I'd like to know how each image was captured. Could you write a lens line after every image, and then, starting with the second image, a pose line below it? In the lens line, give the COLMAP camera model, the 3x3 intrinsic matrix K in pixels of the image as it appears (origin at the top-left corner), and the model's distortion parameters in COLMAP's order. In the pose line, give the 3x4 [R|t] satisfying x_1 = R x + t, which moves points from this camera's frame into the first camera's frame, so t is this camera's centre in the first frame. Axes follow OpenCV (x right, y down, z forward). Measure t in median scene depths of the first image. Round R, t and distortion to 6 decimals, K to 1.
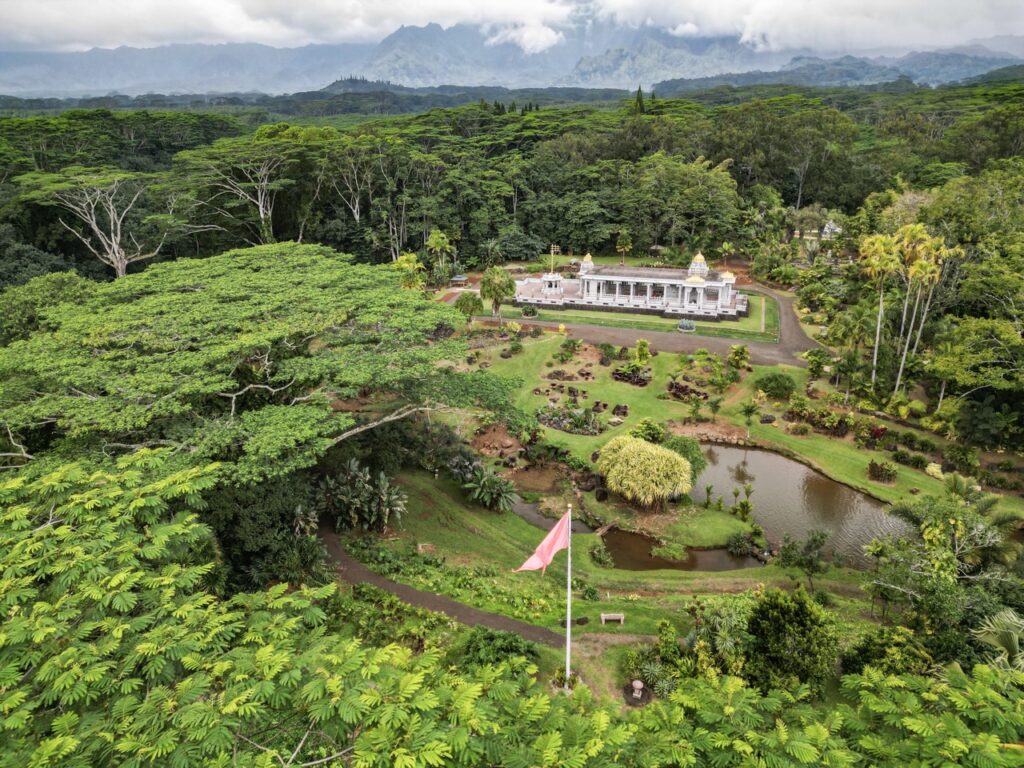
lens RADIAL K [[714.1, 0, 510.6], [0, 714.1, 380.9], [0, 0, 1]] dist [0.067904, -0.068738]
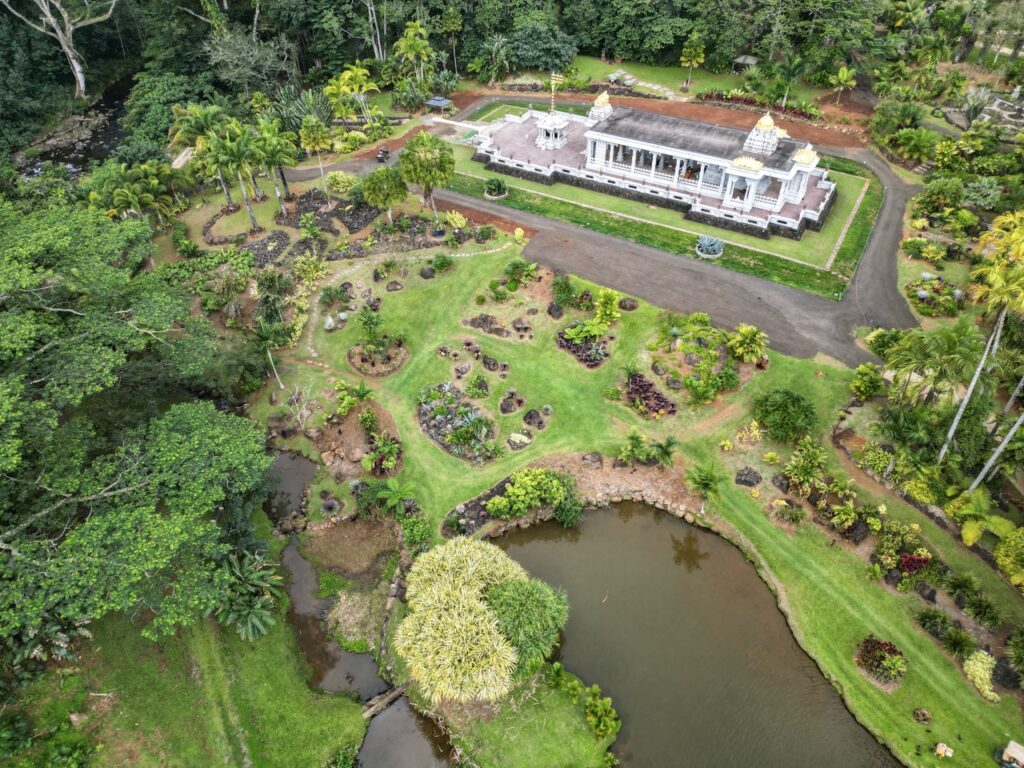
lens RADIAL K [[714.1, 0, 510.6], [0, 714.1, 380.9], [0, 0, 1]] dist [0.067904, -0.068738]
pose [[0.978864, 0.136414, -0.152367, 0.176306], [-0.073475, 0.929869, 0.360478, -0.178437], [0.190855, -0.341664, 0.920239, 0.302426]]
